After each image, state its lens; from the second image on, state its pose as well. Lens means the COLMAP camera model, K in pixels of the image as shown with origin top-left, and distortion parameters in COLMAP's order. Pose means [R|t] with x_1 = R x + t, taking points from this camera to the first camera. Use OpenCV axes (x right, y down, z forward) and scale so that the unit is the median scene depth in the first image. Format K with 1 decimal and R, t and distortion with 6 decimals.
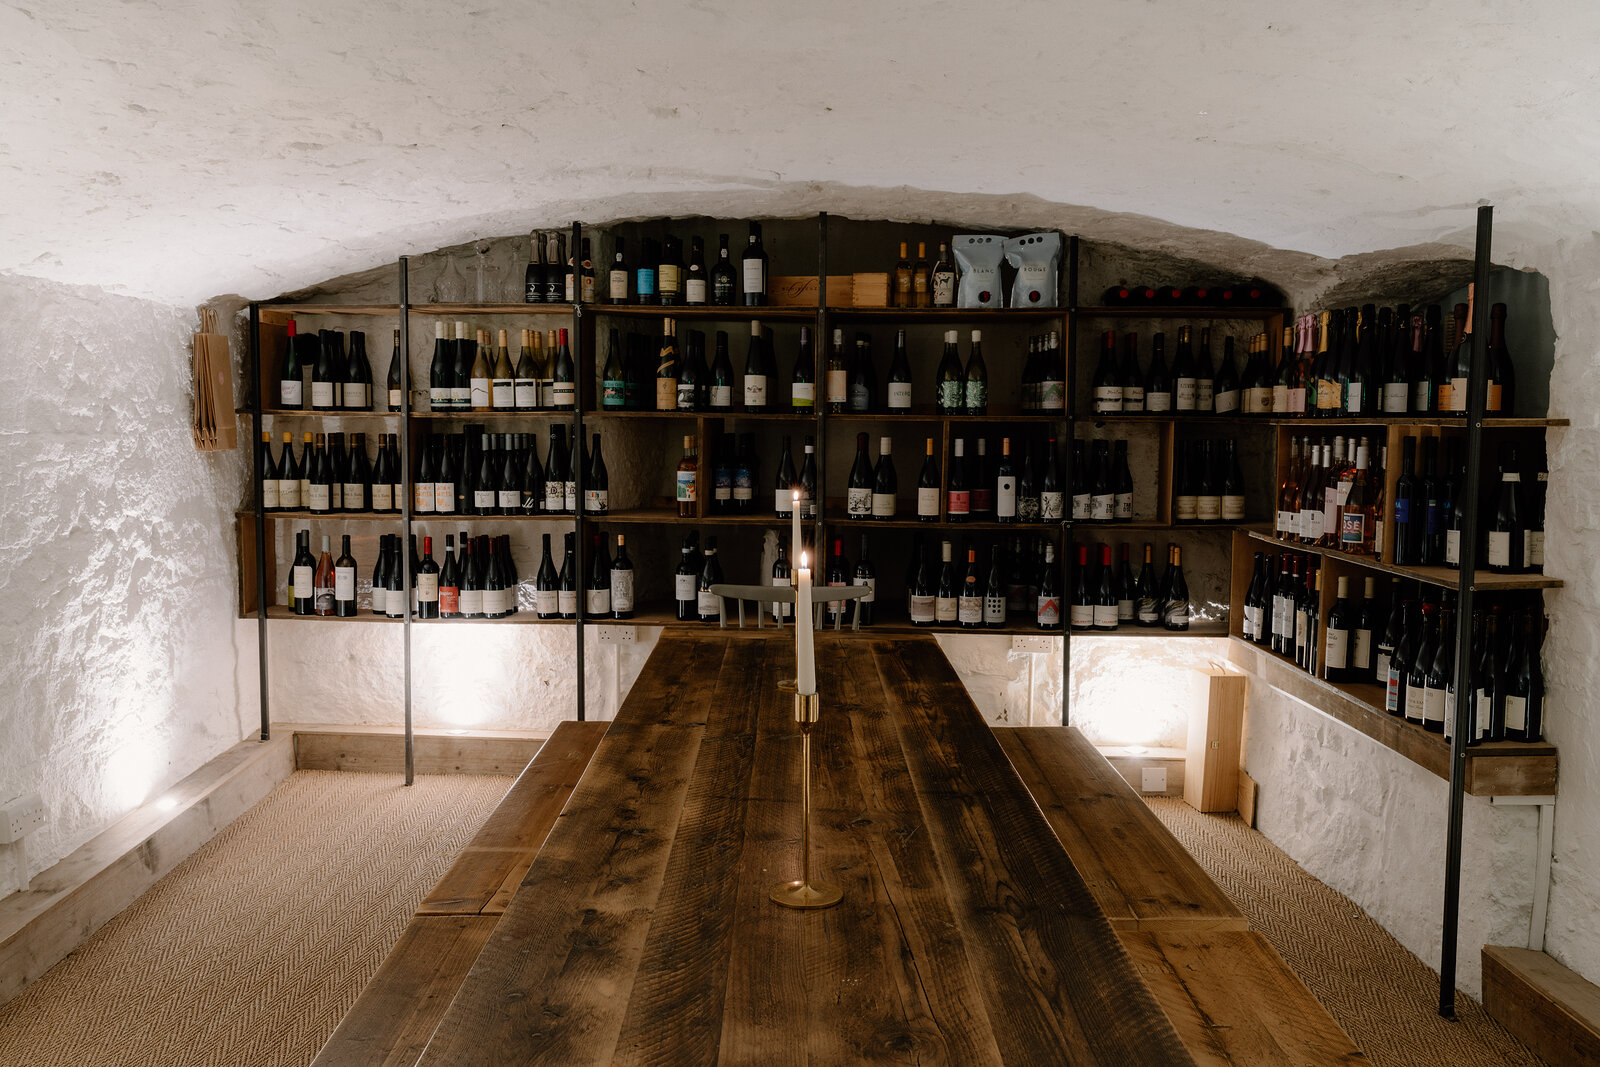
lens RADIAL K [[1405.7, 0, 802.0], [0, 1405.7, 533.8], [0, 0, 1]] dist [-0.002651, -0.004030]
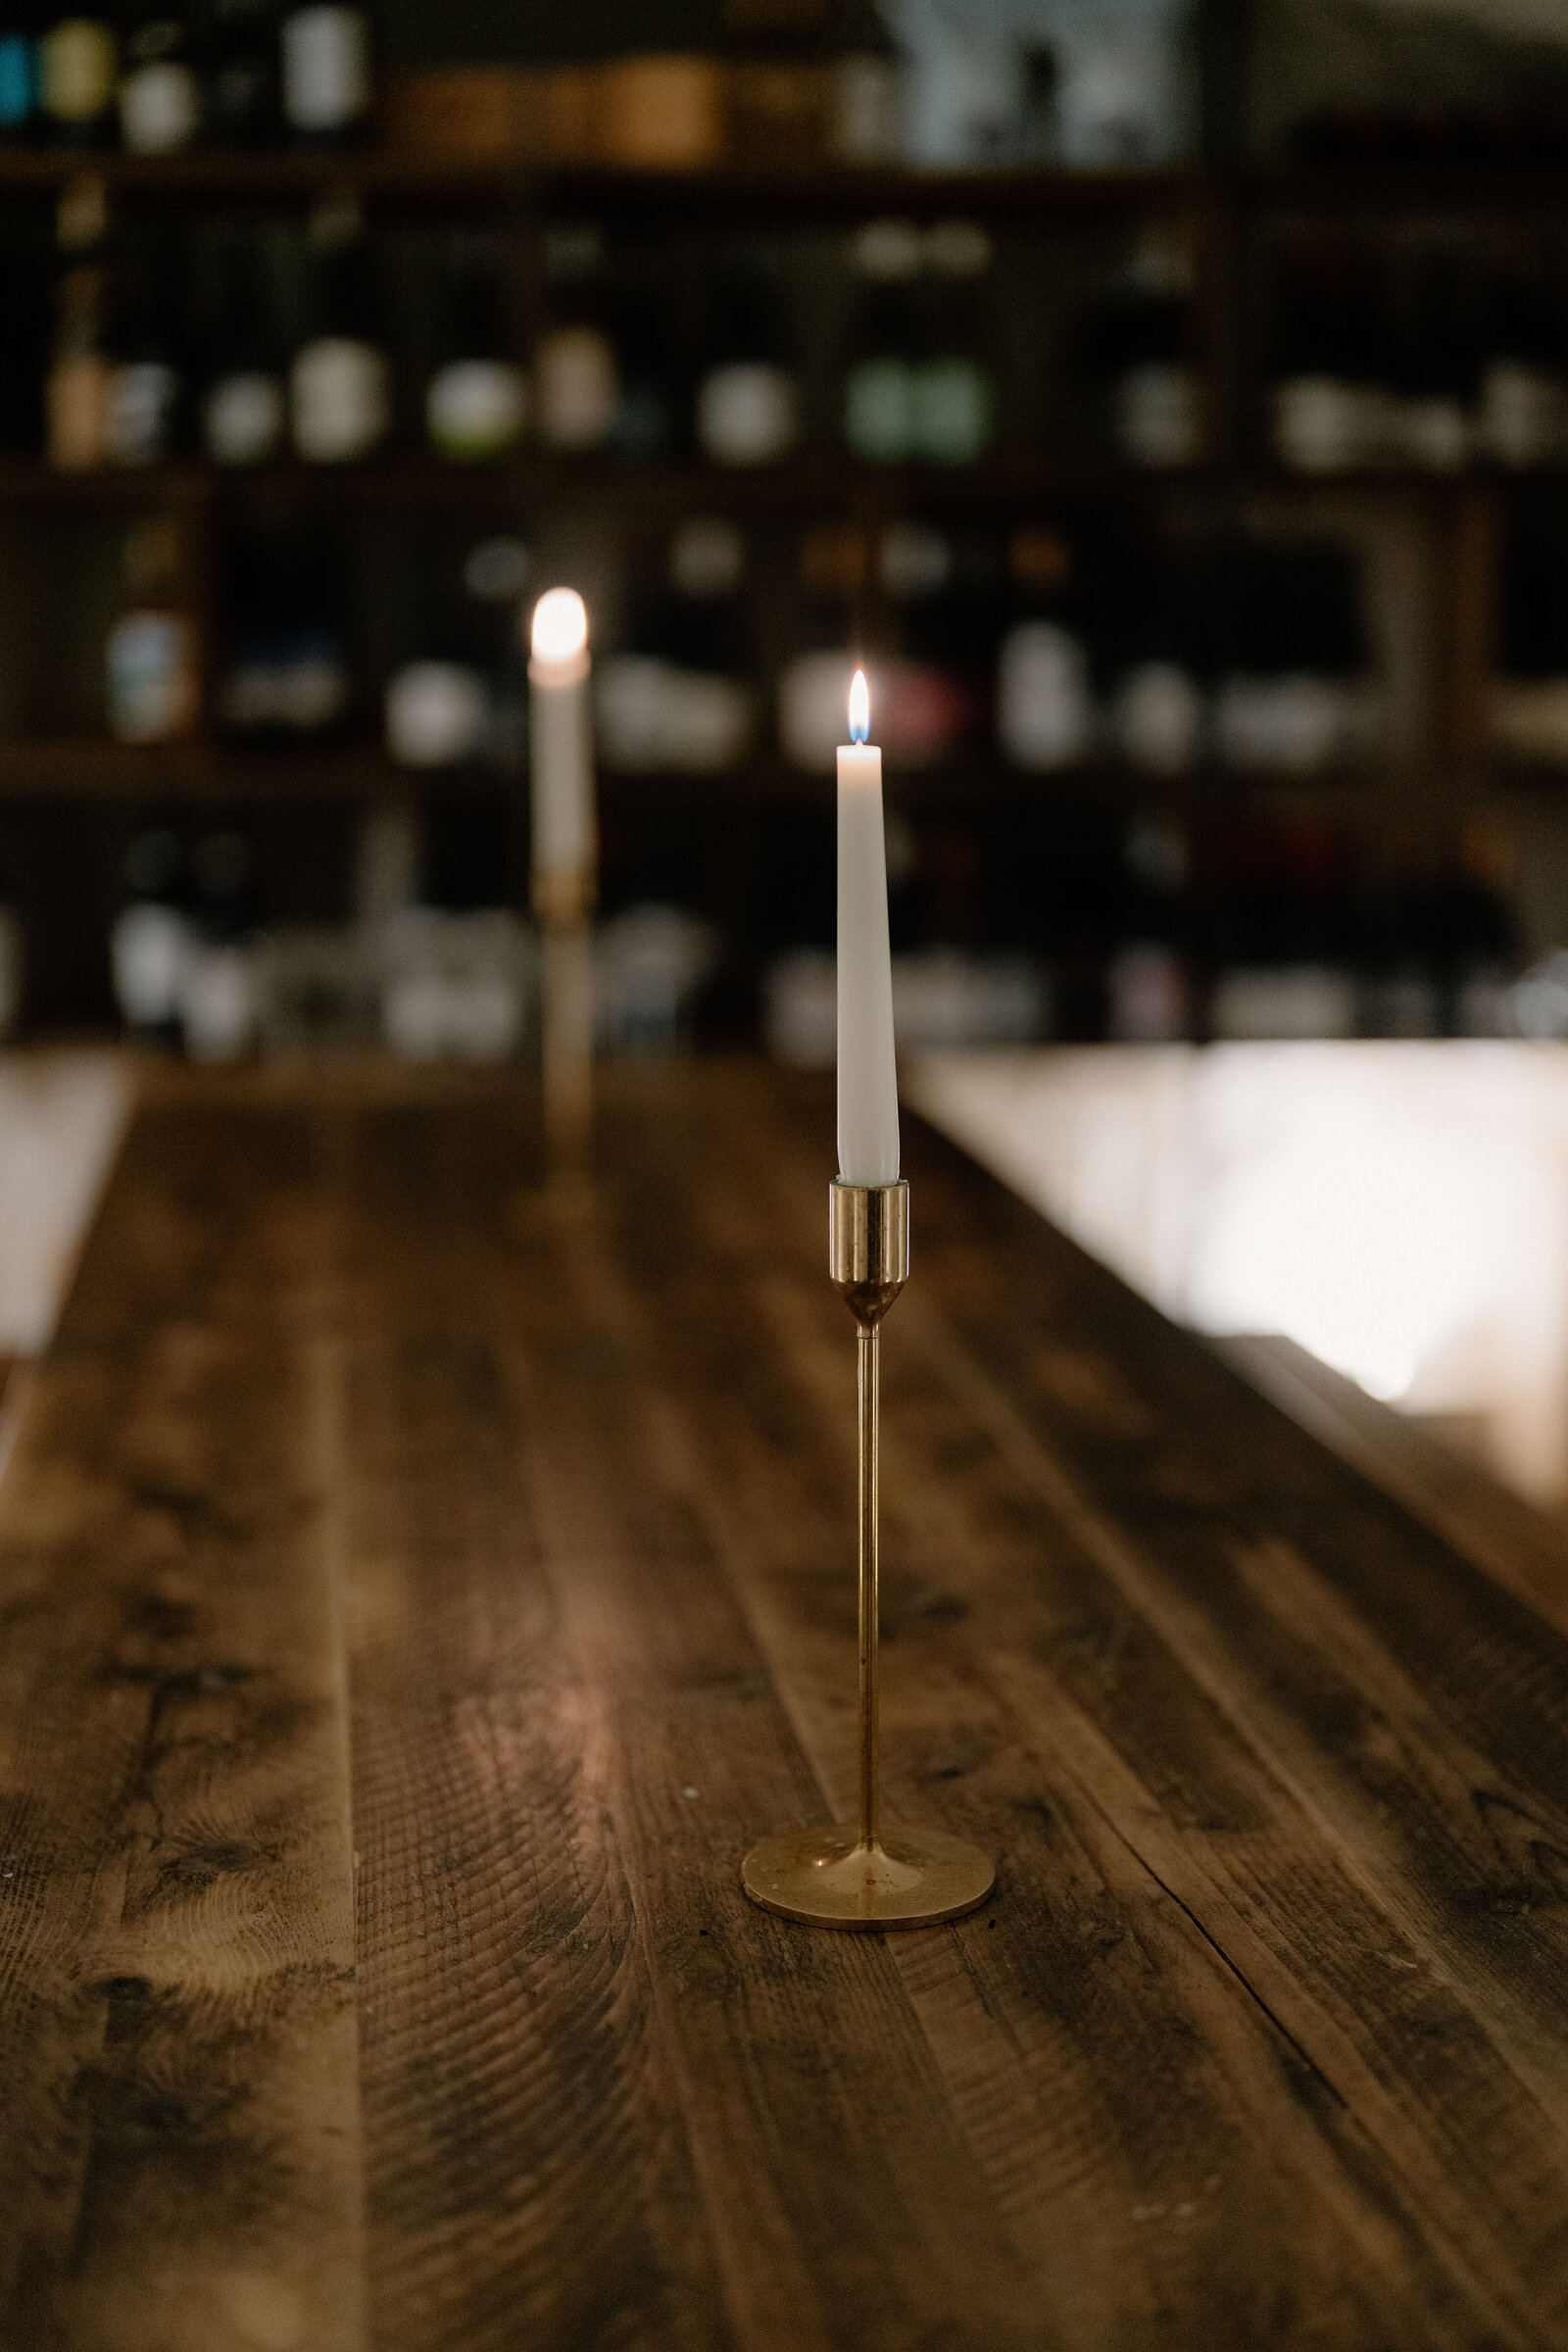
lens RADIAL K [[3335.6, 0, 784.0], [0, 3335.6, 1186.2], [0, 0, 1]] dist [0.018843, 0.000000]
pose [[0.990460, -0.027473, 0.135035, -0.041965], [0.015457, 0.995891, 0.089236, 0.021729], [-0.136932, -0.086297, 0.986814, 0.136324]]
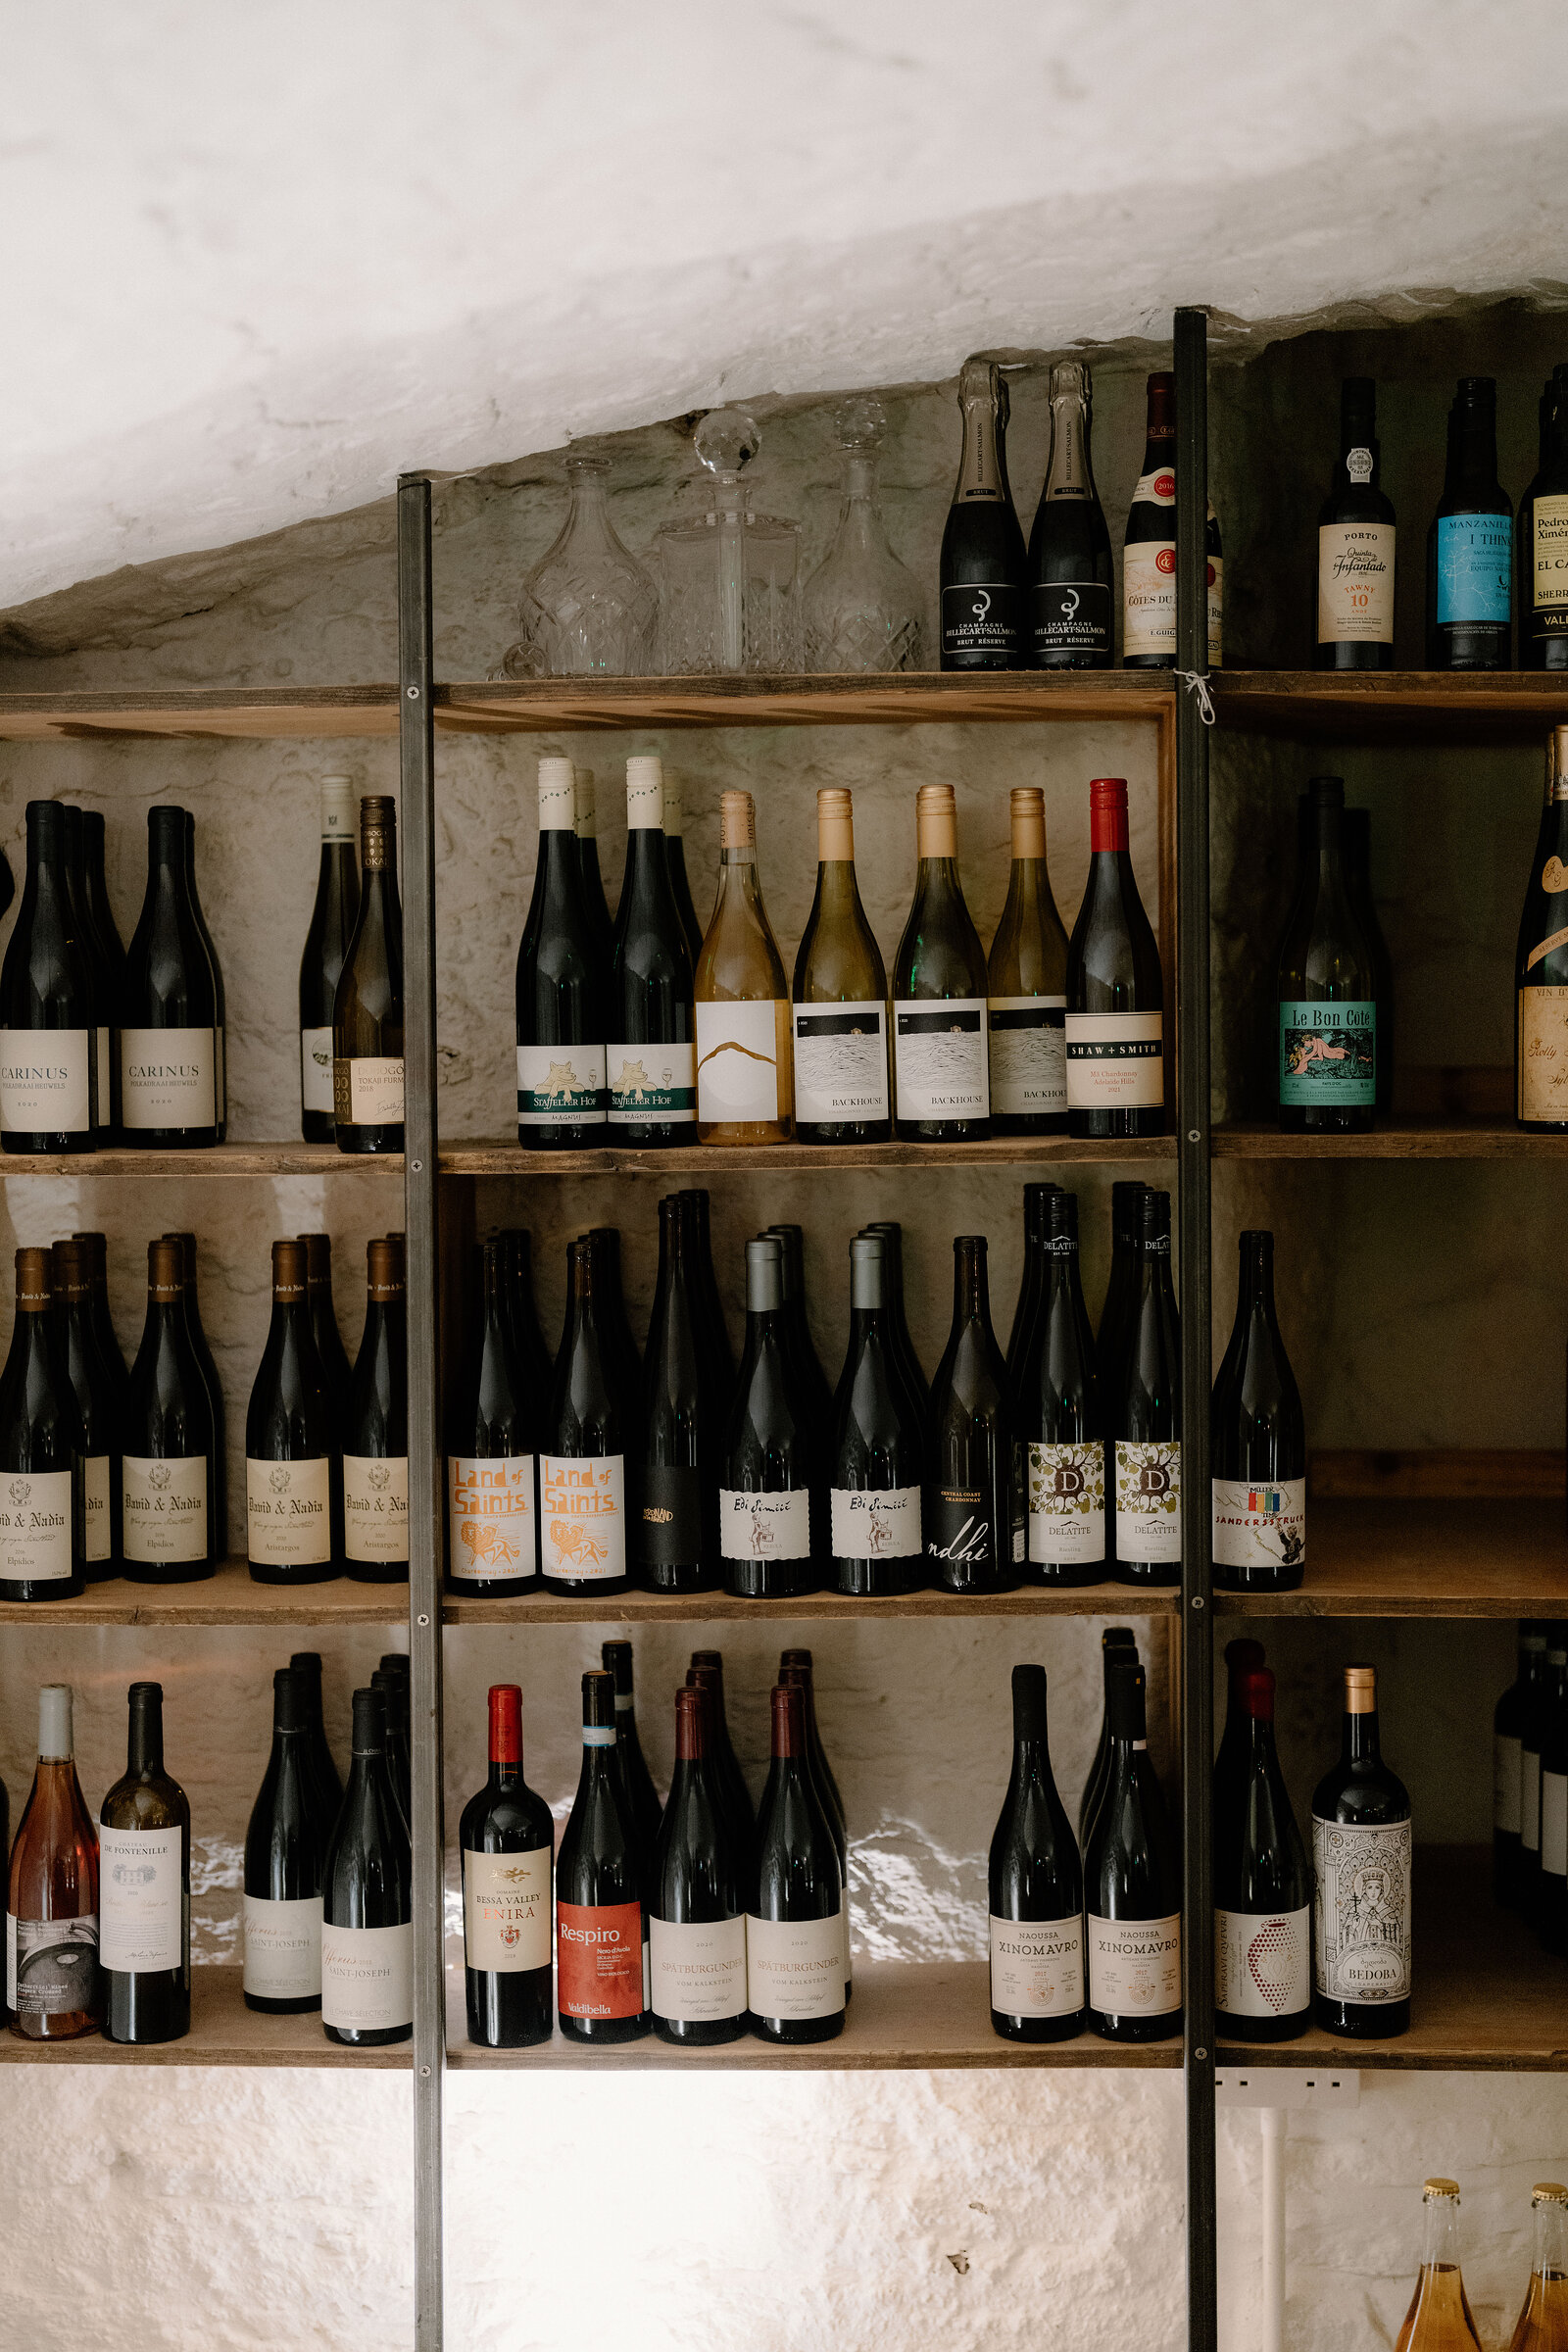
lens RADIAL K [[3335.6, 0, 784.7], [0, 3335.6, 1168.3], [0, 0, 1]] dist [0.018843, 0.000000]
pose [[0.999583, -0.018738, 0.021953, -0.235224], [0.019605, 0.999009, -0.039969, -0.061361], [-0.021183, 0.040382, 0.998960, 0.456528]]
